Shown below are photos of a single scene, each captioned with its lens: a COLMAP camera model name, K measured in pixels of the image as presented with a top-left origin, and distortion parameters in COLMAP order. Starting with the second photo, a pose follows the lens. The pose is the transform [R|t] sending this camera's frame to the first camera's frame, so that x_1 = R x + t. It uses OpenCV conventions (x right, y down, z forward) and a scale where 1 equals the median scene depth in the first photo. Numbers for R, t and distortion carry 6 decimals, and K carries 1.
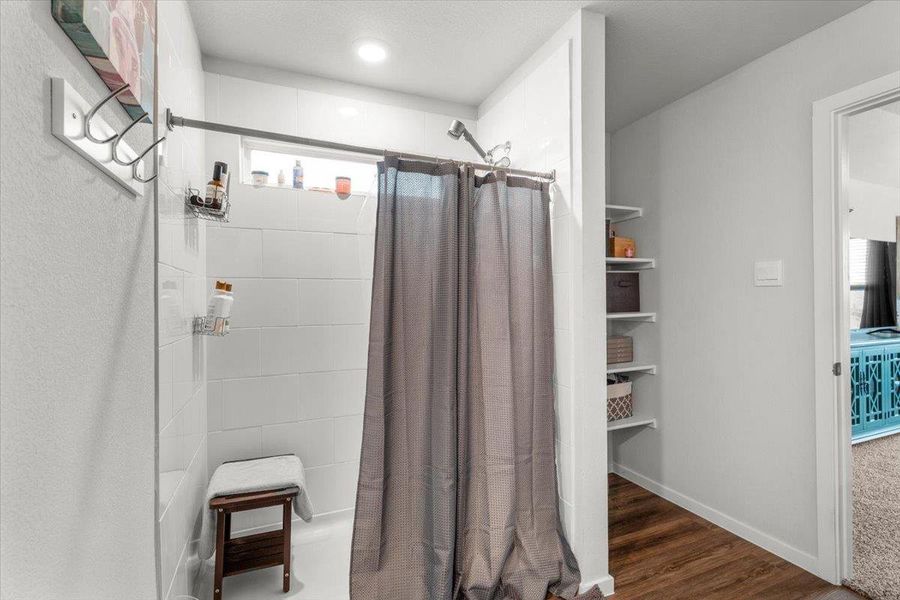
lens RADIAL K [[425.1, 0, 450.0], [0, 425.1, 303.9], [0, 0, 1]] dist [0.006290, -0.001475]
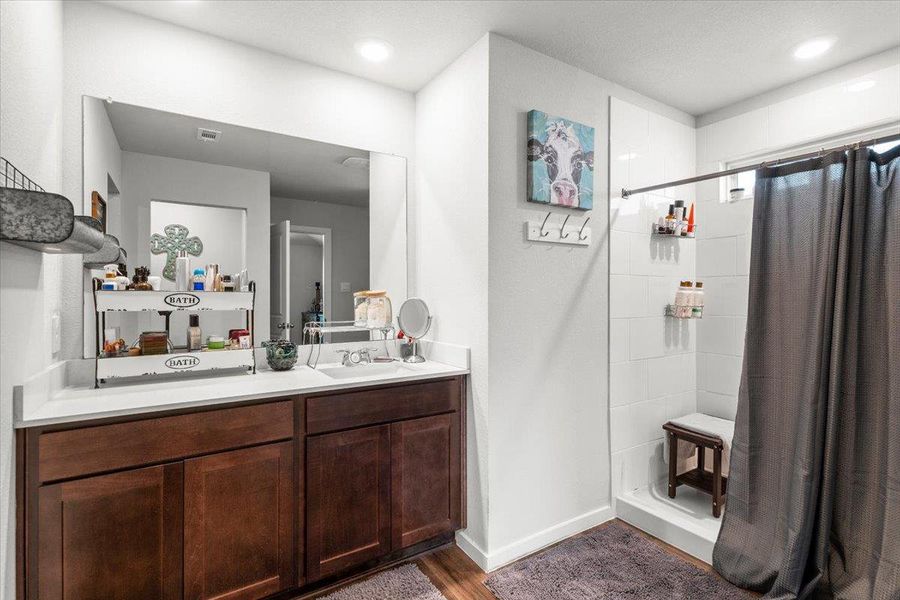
lens RADIAL K [[425.1, 0, 452.8], [0, 425.1, 303.3], [0, 0, 1]] dist [0.006290, -0.001475]
pose [[0.158982, 0.023068, -0.987012, 0.797547], [-0.008374, 0.999723, 0.022016, -0.002299], [0.987246, 0.004765, 0.159131, -0.001759]]
